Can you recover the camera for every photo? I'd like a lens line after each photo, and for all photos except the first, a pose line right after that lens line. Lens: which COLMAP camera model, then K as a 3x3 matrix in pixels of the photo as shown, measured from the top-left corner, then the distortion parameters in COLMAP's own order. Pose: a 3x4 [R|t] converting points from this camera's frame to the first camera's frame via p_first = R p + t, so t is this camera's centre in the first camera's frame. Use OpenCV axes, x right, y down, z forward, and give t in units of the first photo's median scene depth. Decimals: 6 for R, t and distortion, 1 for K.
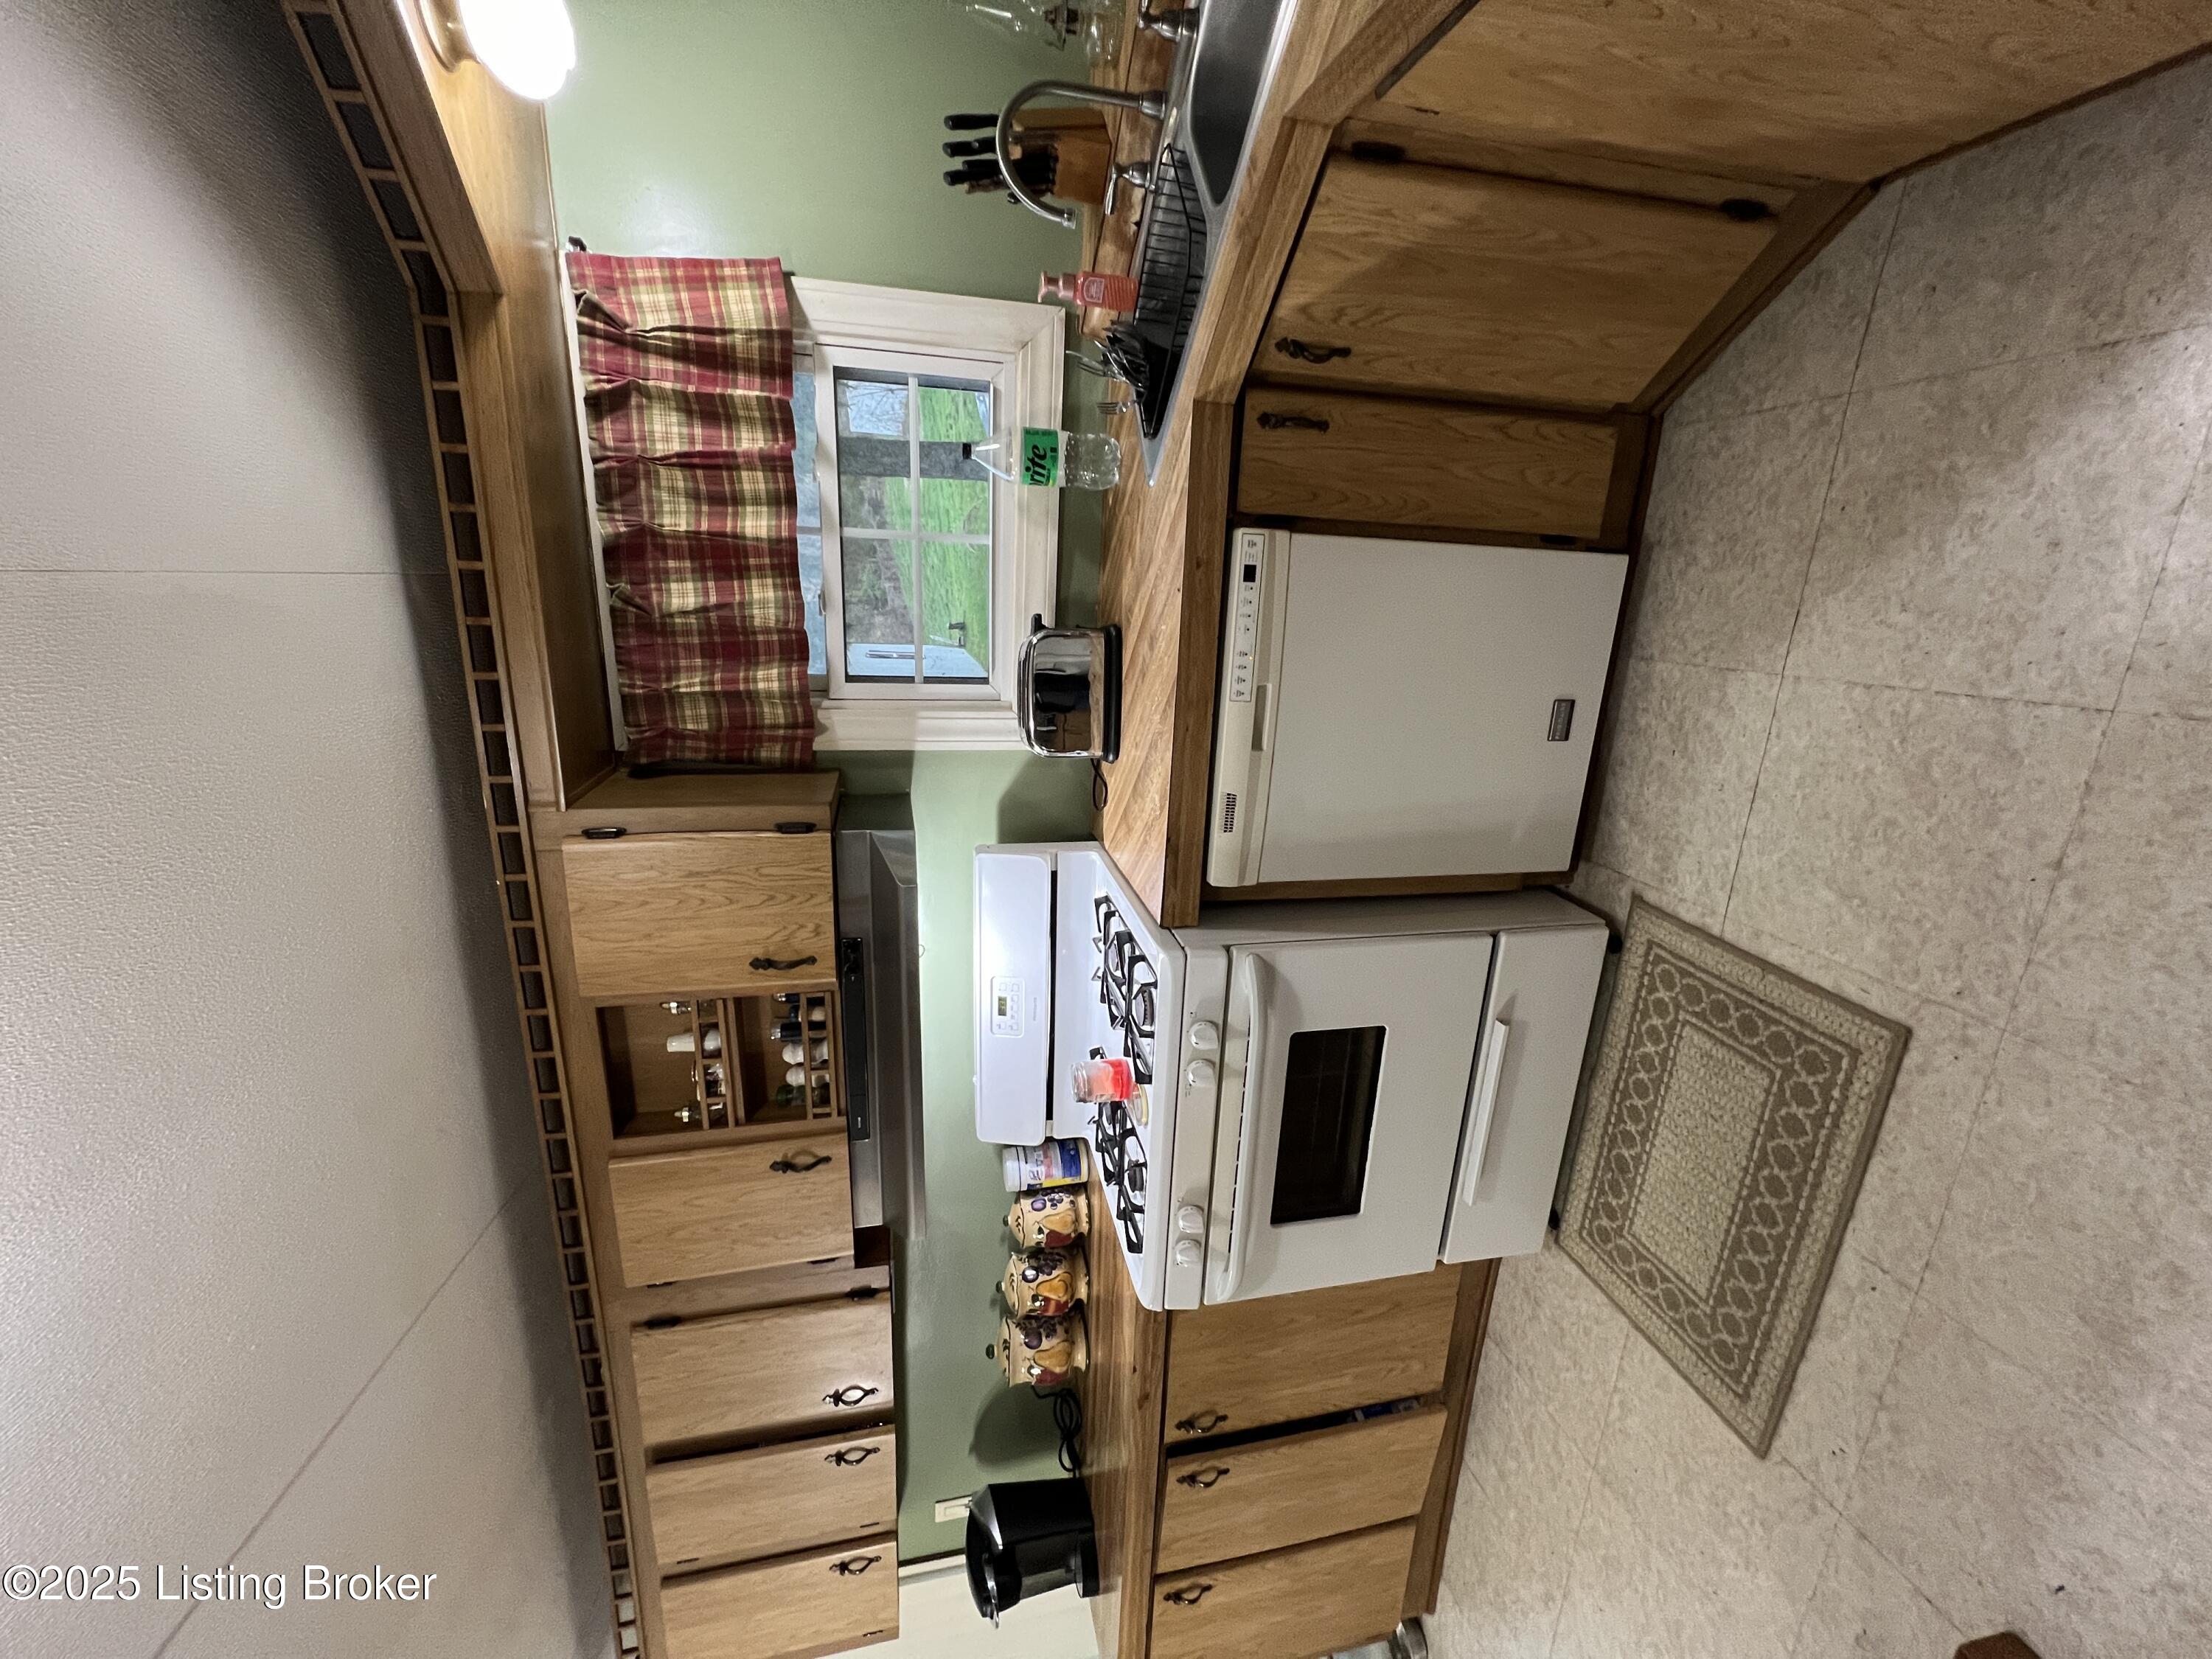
lens RADIAL K [[893.8, 0, 1106.0], [0, 893.8, 829.5], [0, 0, 1]] dist [-0.001955, -0.000204]
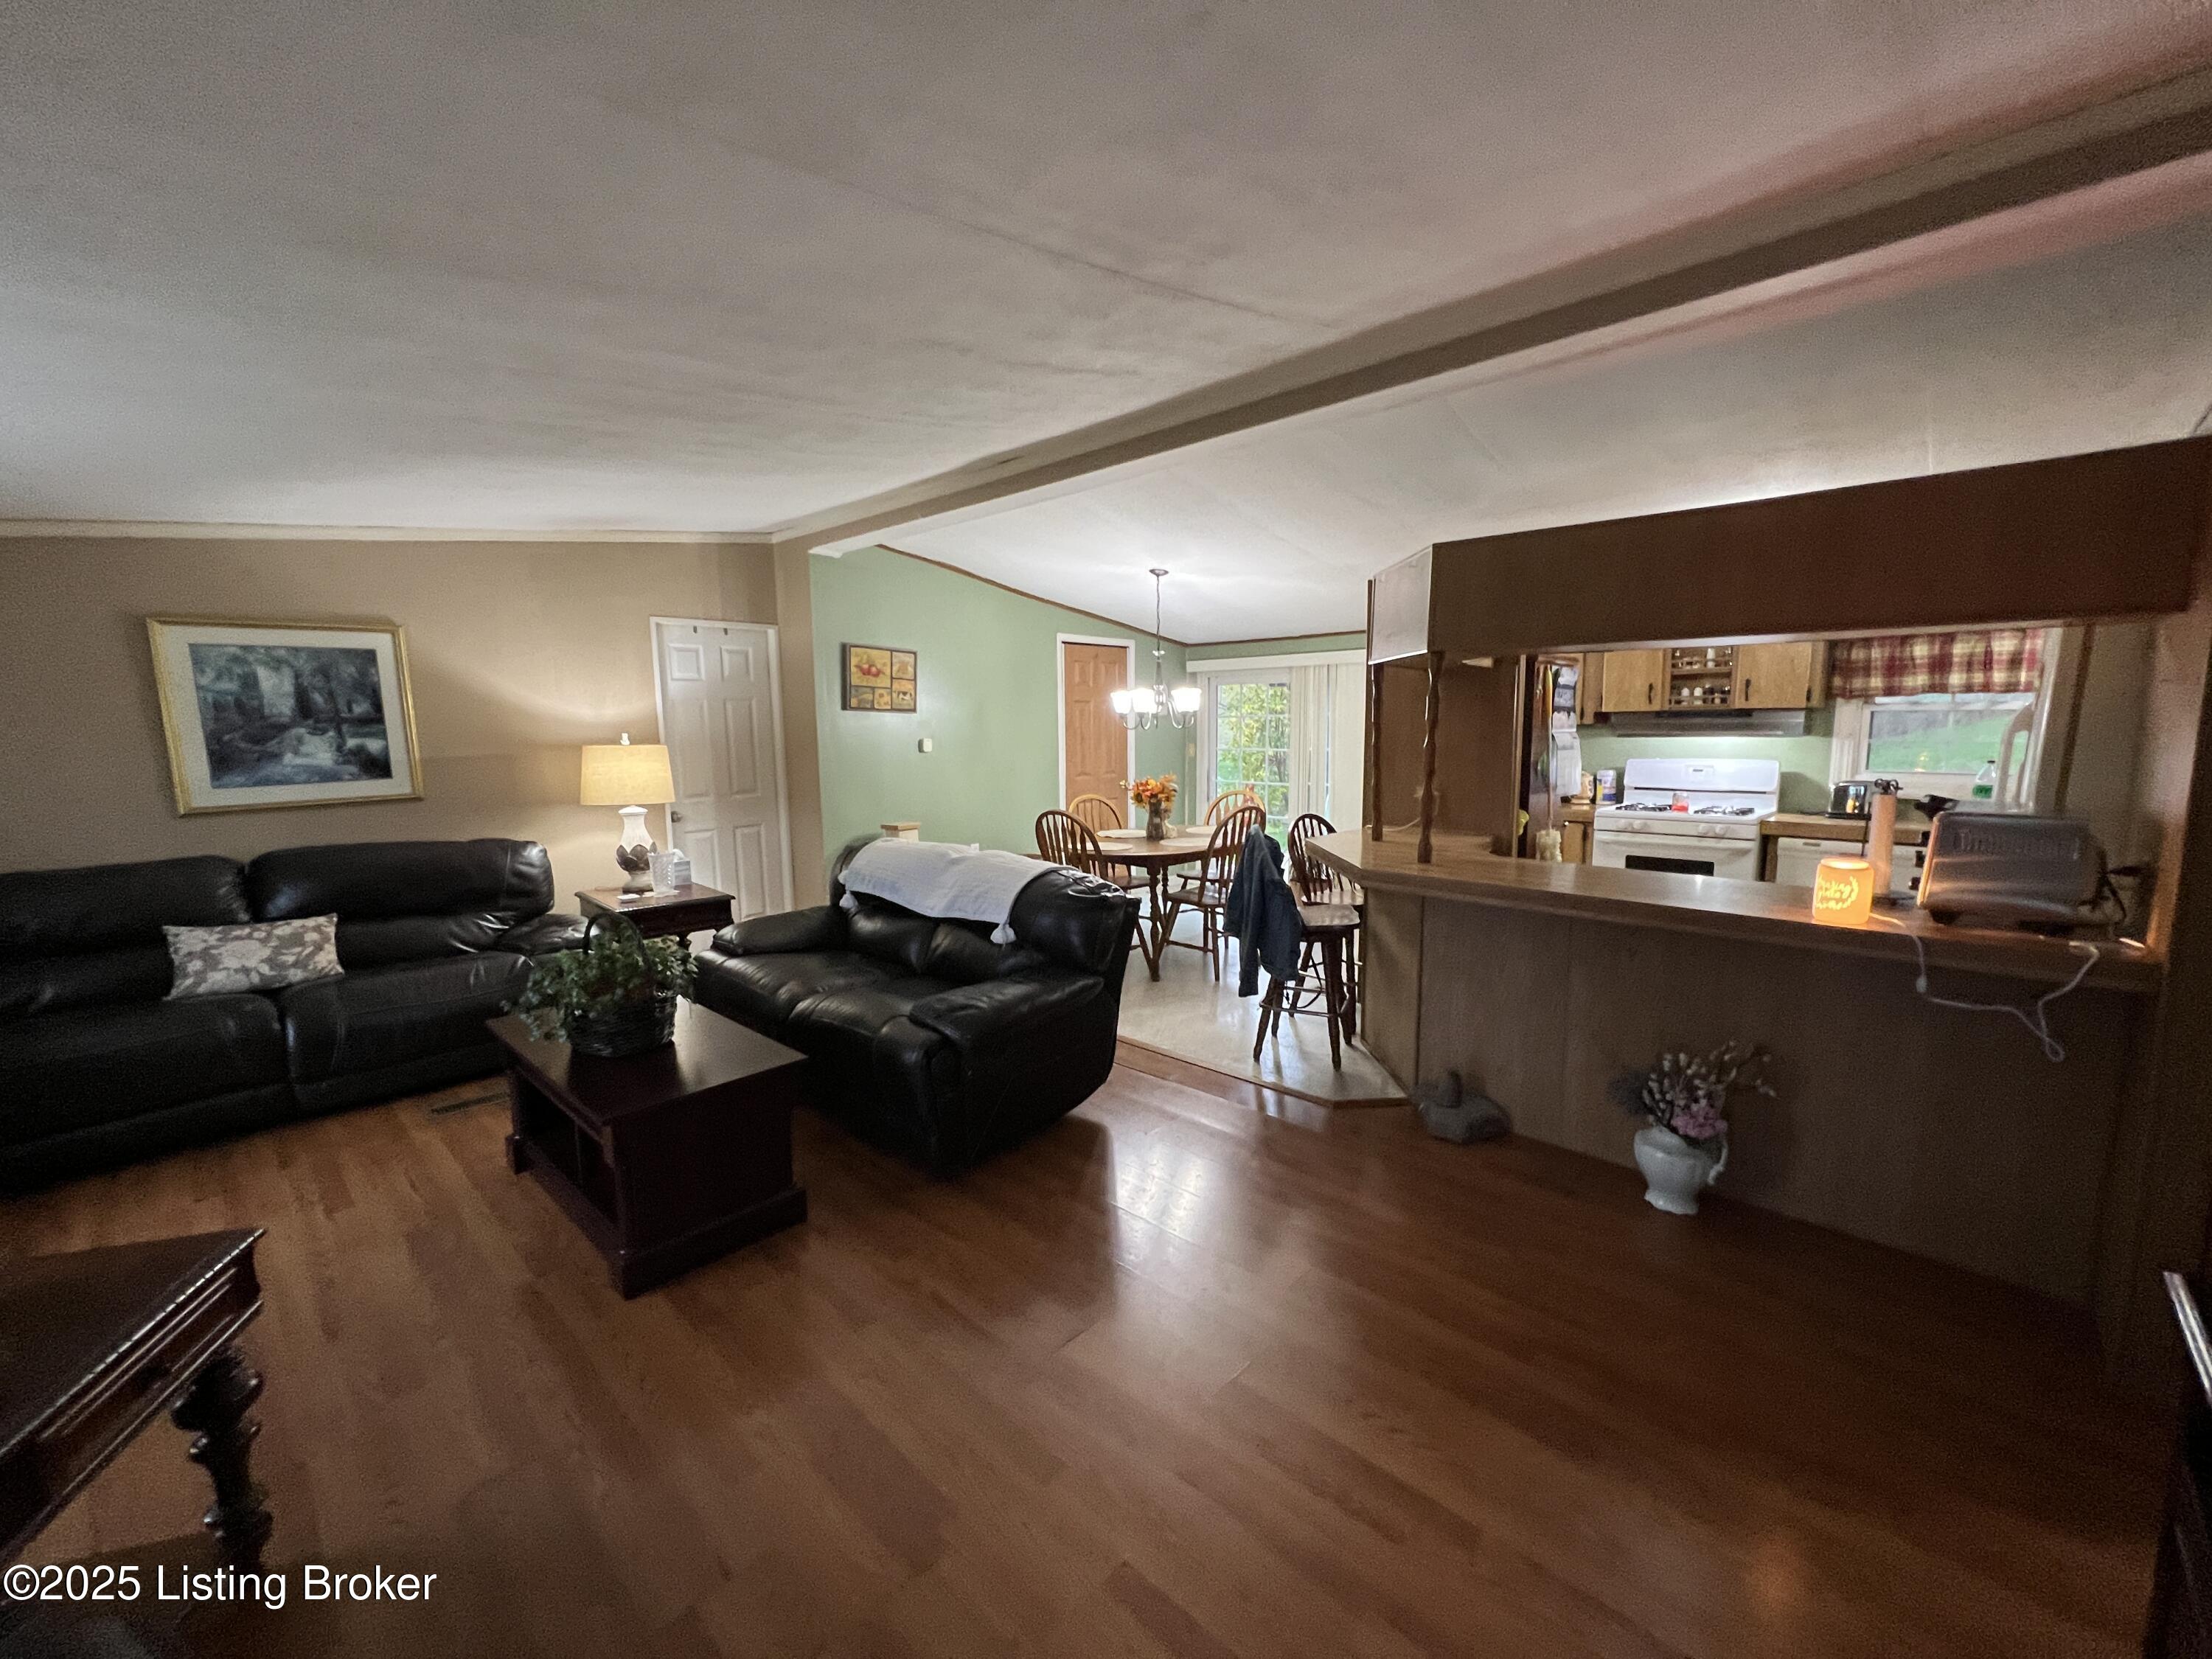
lens RADIAL K [[893.8, 0, 1106.0], [0, 893.8, 829.5], [0, 0, 1]] dist [-0.001955, -0.000204]
pose [[-0.109267, 0.991642, -0.068611, 0.440372], [-0.892992, -0.067611, 0.444964, 0.615984], [0.436606, 0.109889, 0.892916, -2.127547]]
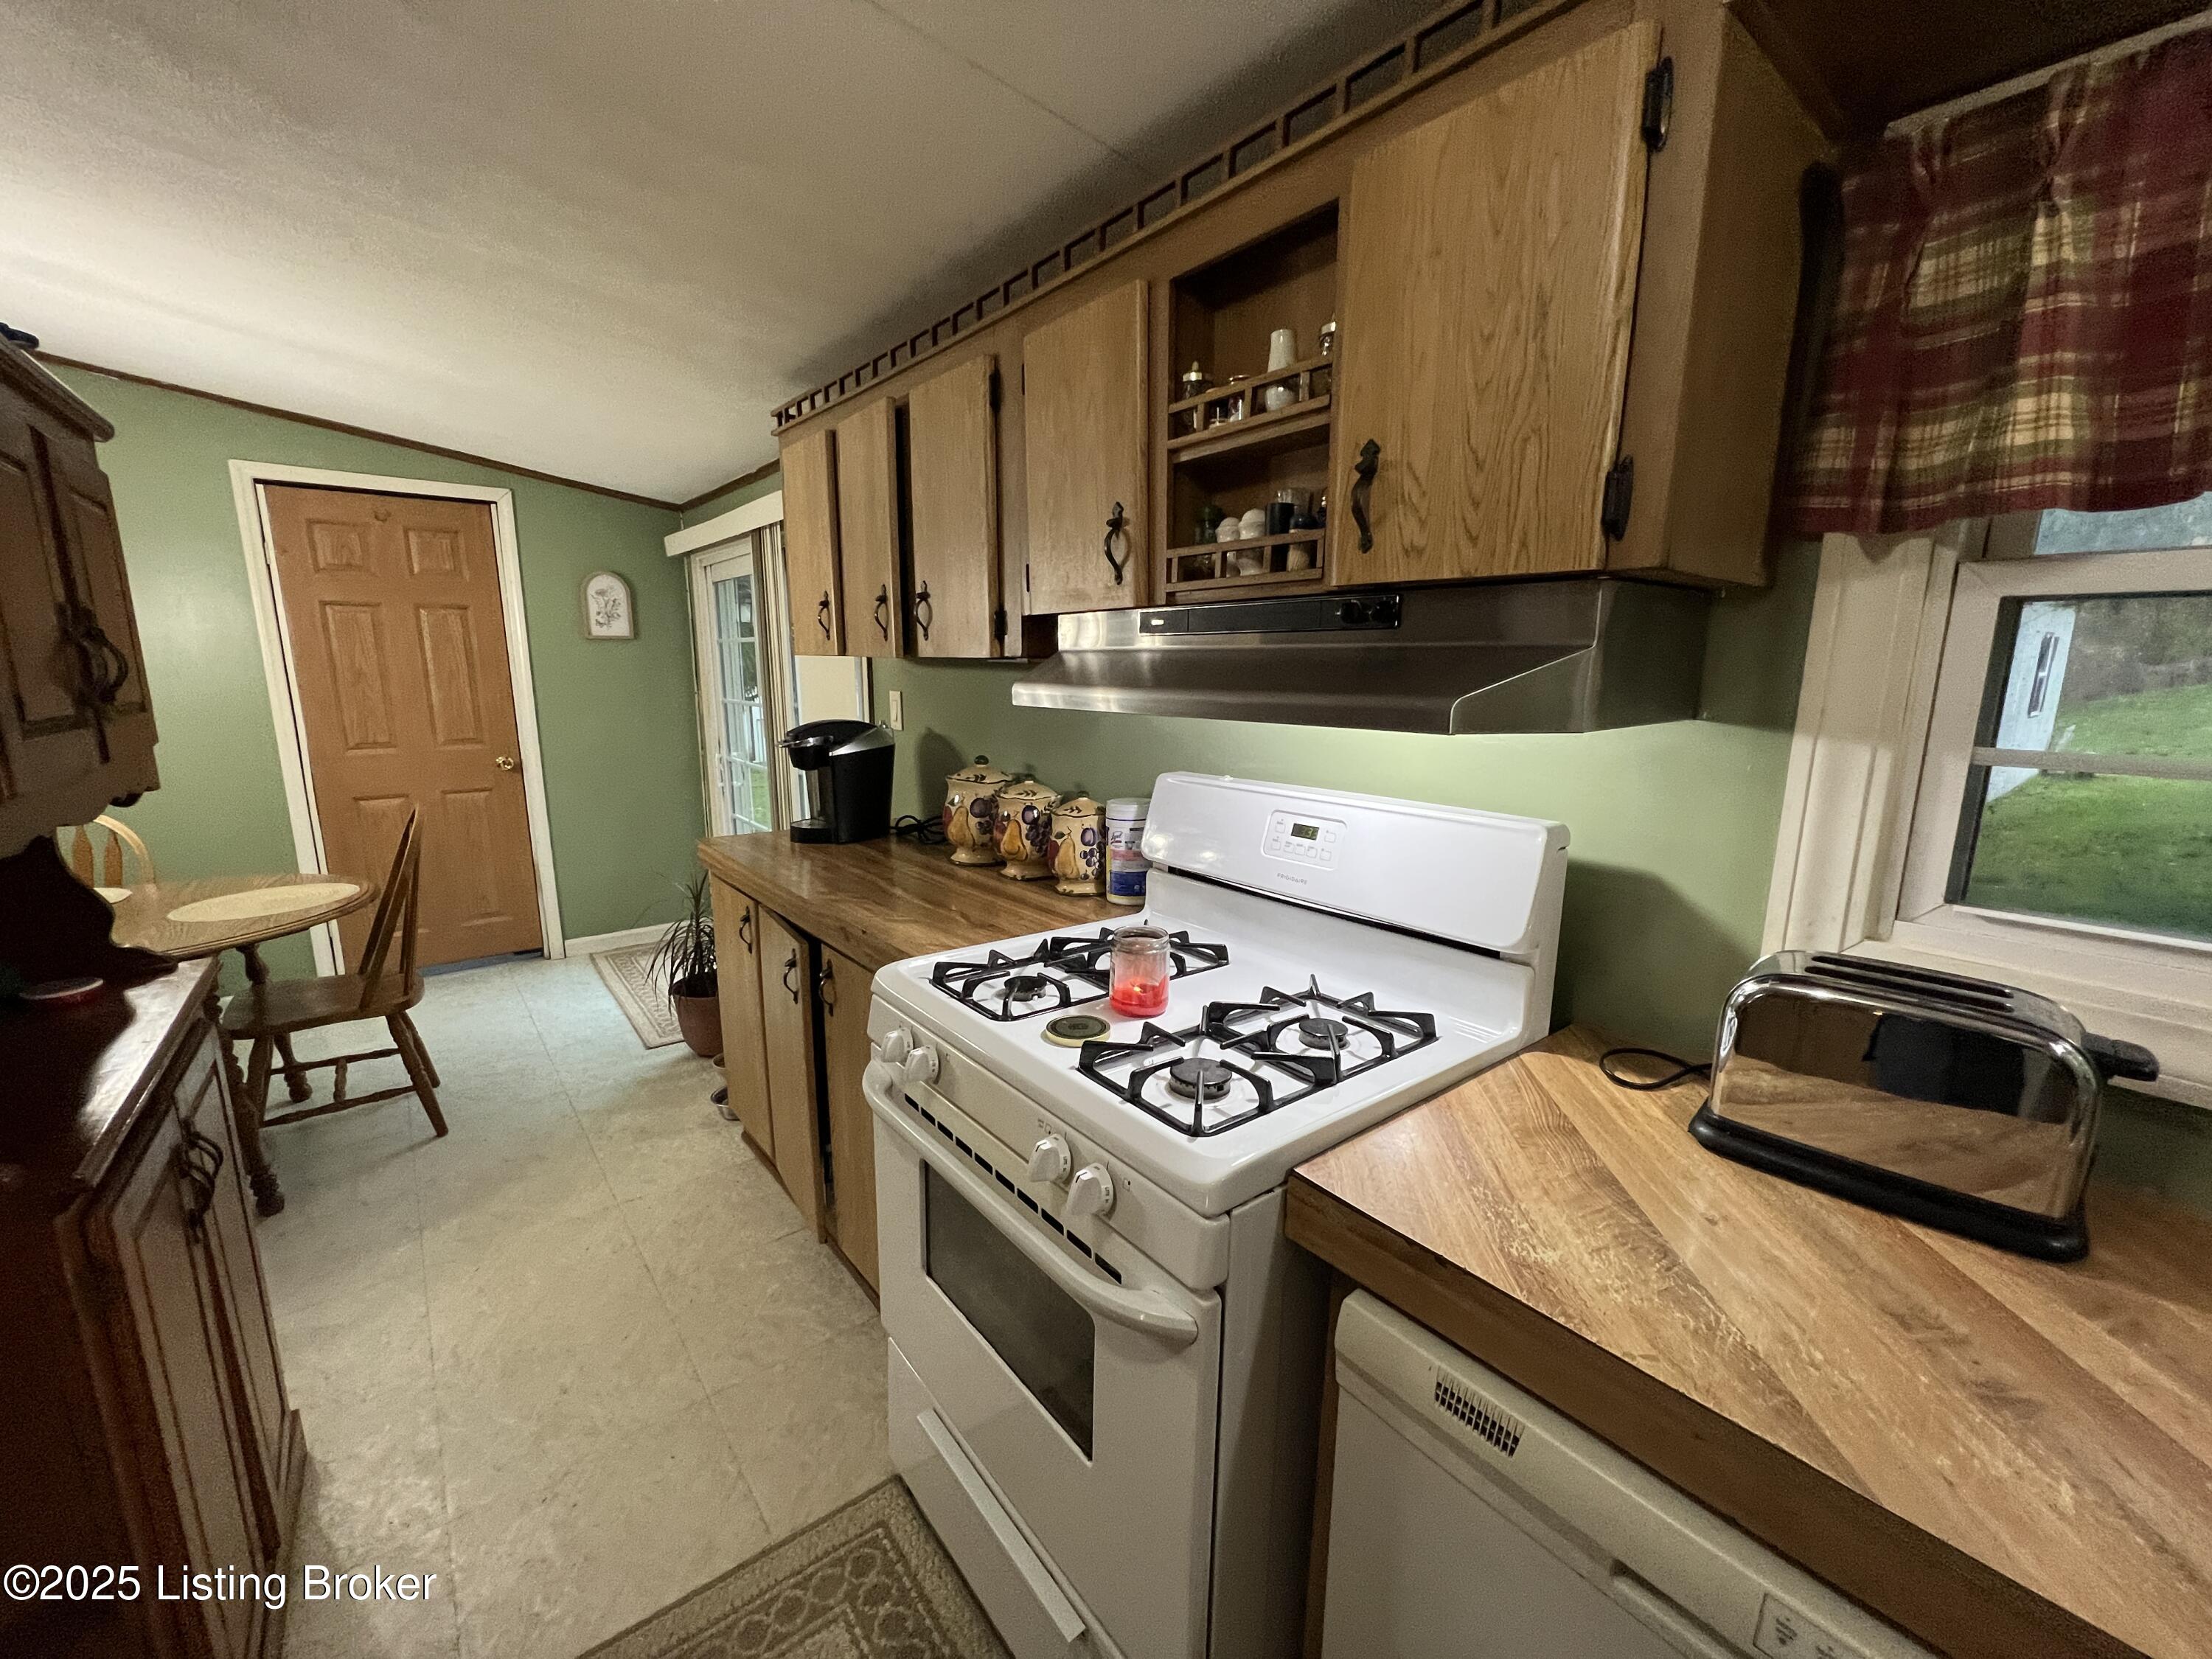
lens RADIAL K [[893.8, 0, 1106.0], [0, 893.8, 829.5], [0, 0, 1]] dist [-0.001955, -0.000204]
pose [[-0.157431, 0.987483, 0.009609, -0.113400], [-0.816633, -0.135652, 0.560989, -0.065864], [0.555271, 0.080470, 0.827767, 0.401145]]
